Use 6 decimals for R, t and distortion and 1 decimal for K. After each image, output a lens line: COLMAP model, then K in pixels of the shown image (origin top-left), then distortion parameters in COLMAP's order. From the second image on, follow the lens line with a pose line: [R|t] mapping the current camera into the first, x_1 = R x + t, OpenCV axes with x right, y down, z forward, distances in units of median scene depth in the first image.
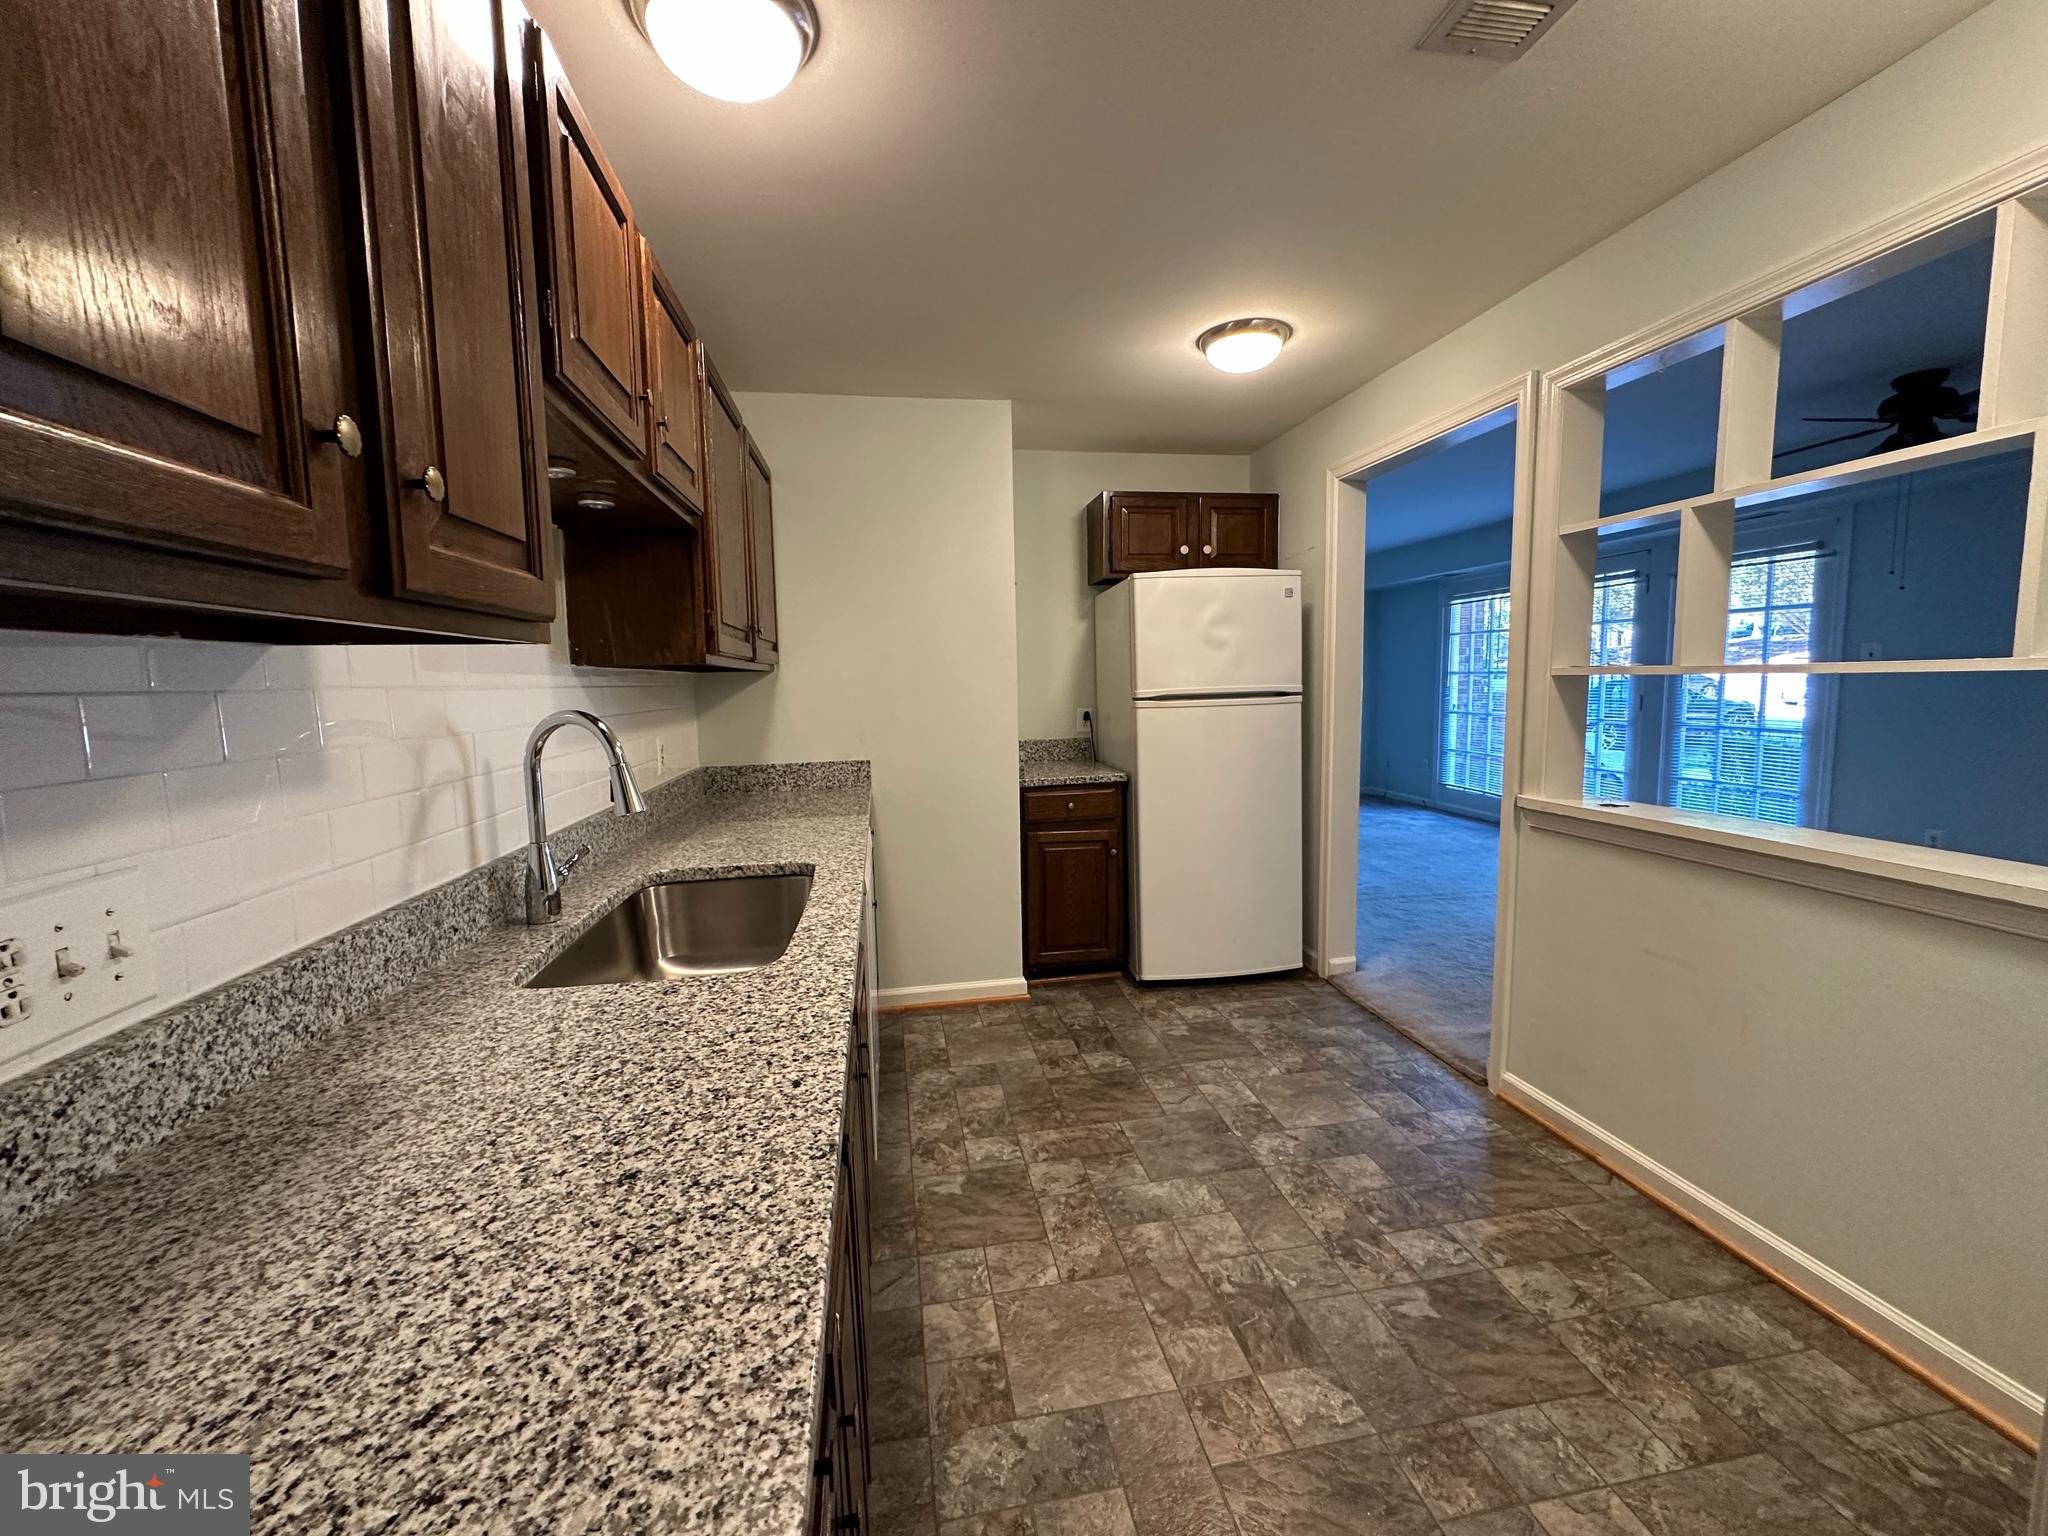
lens RADIAL K [[819.0, 0, 1026.4], [0, 819.0, 761.1], [0, 0, 1]] dist [0.001179, -0.000007]
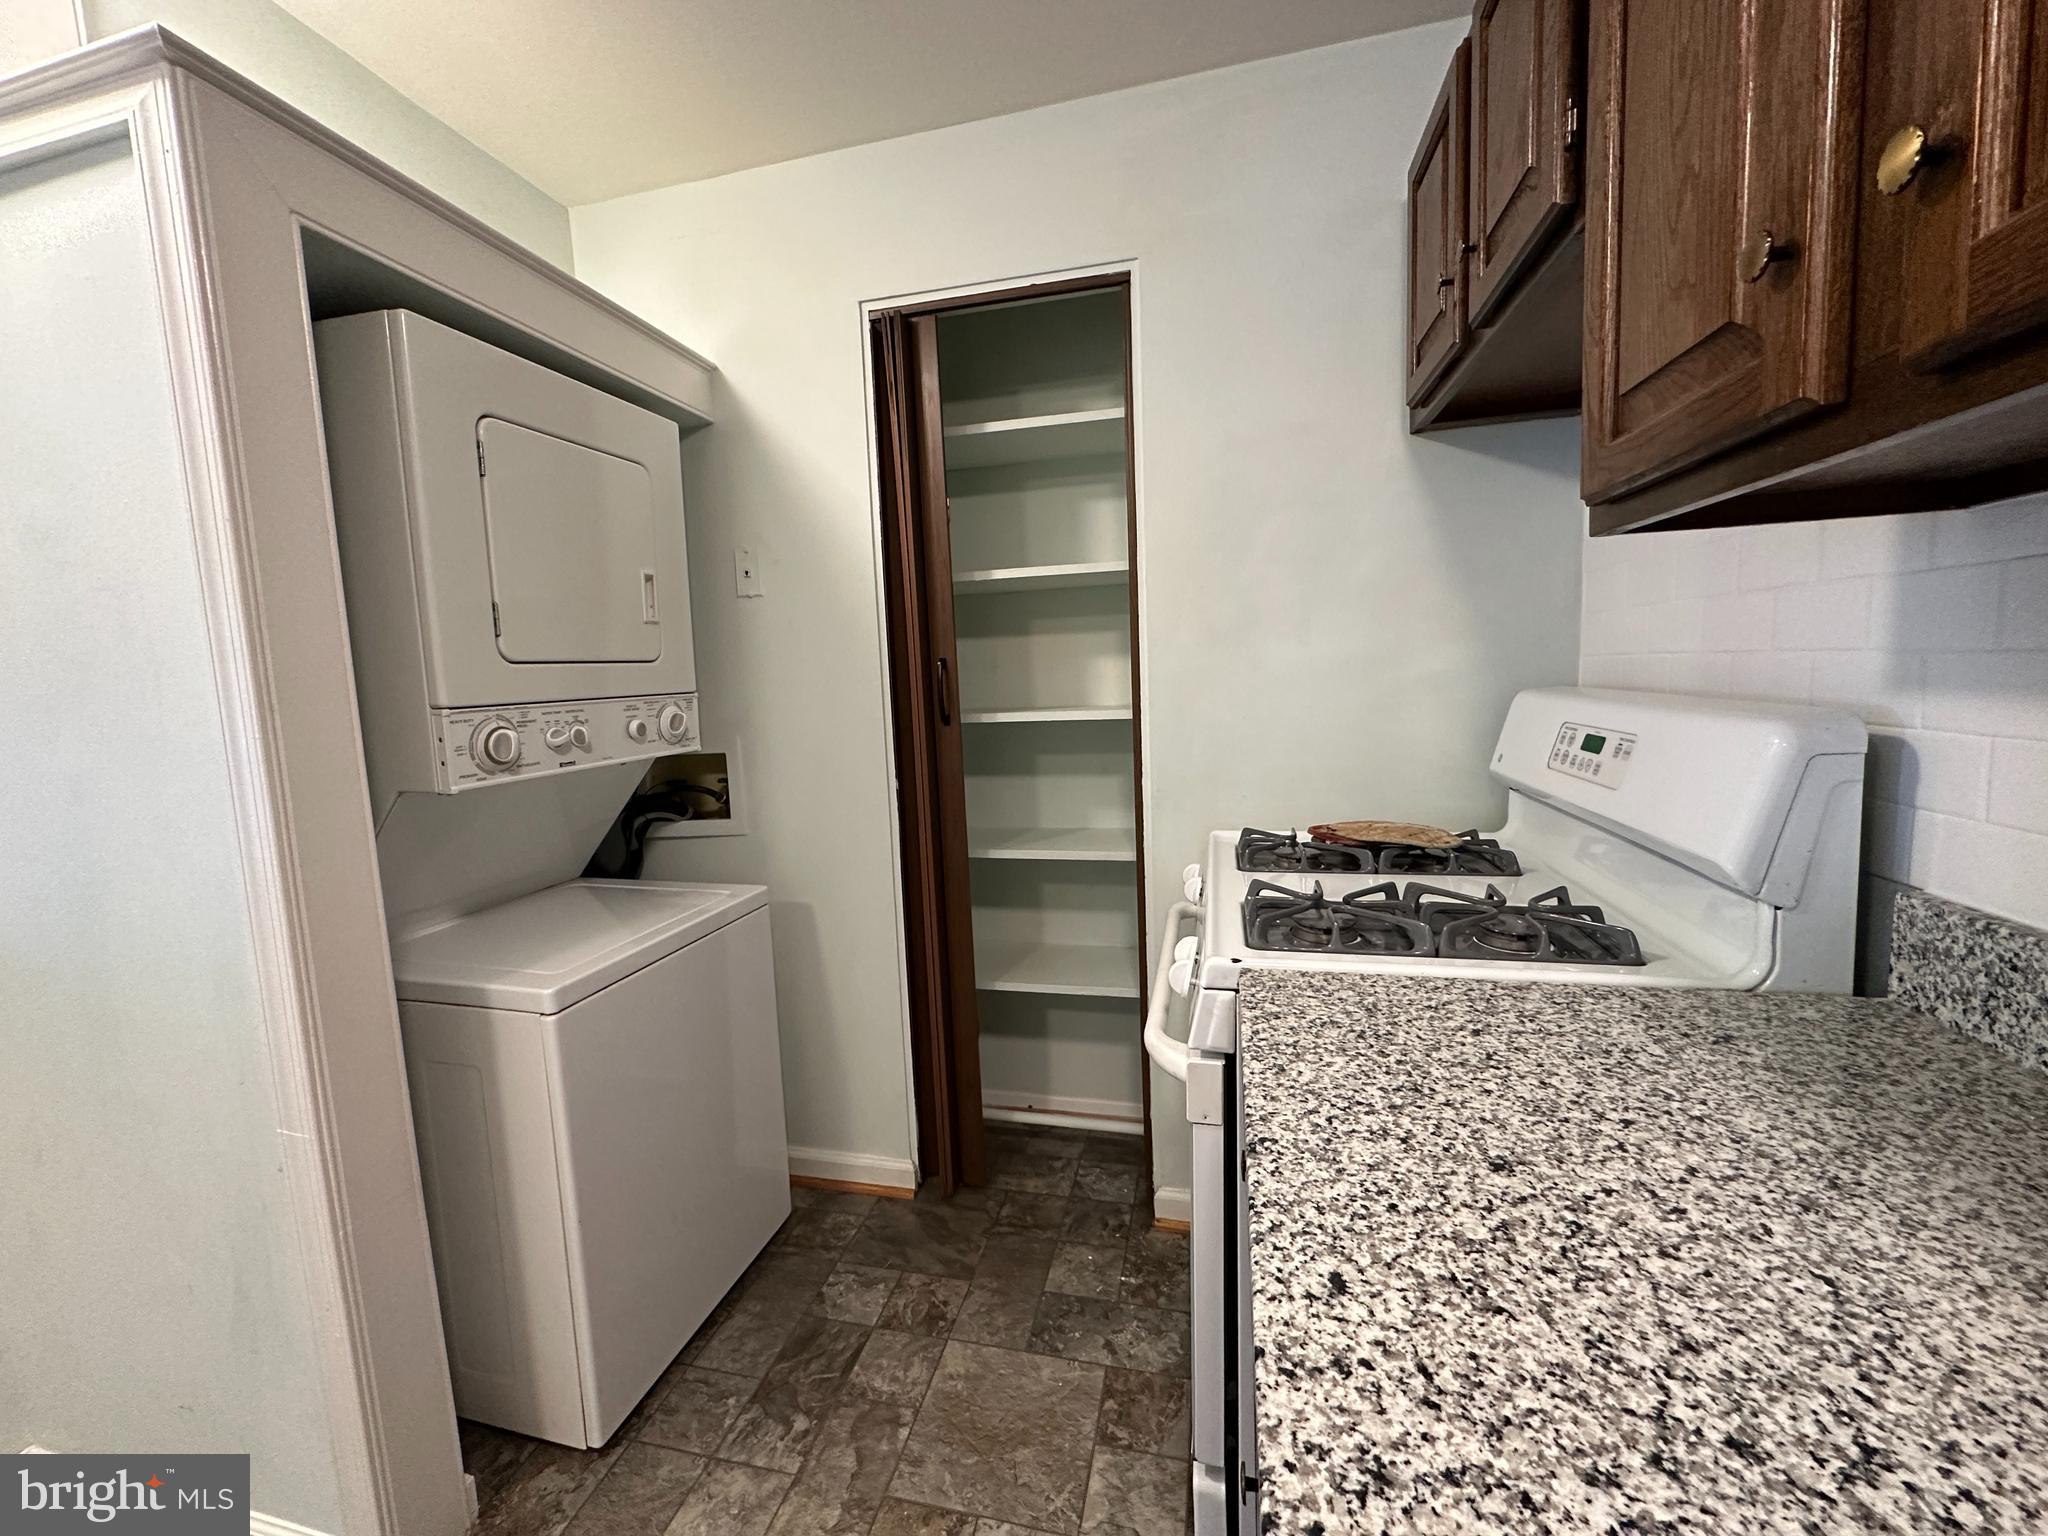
lens RADIAL K [[819.0, 0, 1022.3], [0, 819.0, 759.8], [0, 0, 1]] dist [0.001179, -0.000007]
pose [[-0.912263, 0.019061, 0.409162, -0.401870], [0.104366, 0.976764, 0.187190, -0.102937], [-0.396086, 0.213469, -0.893055, 1.897684]]
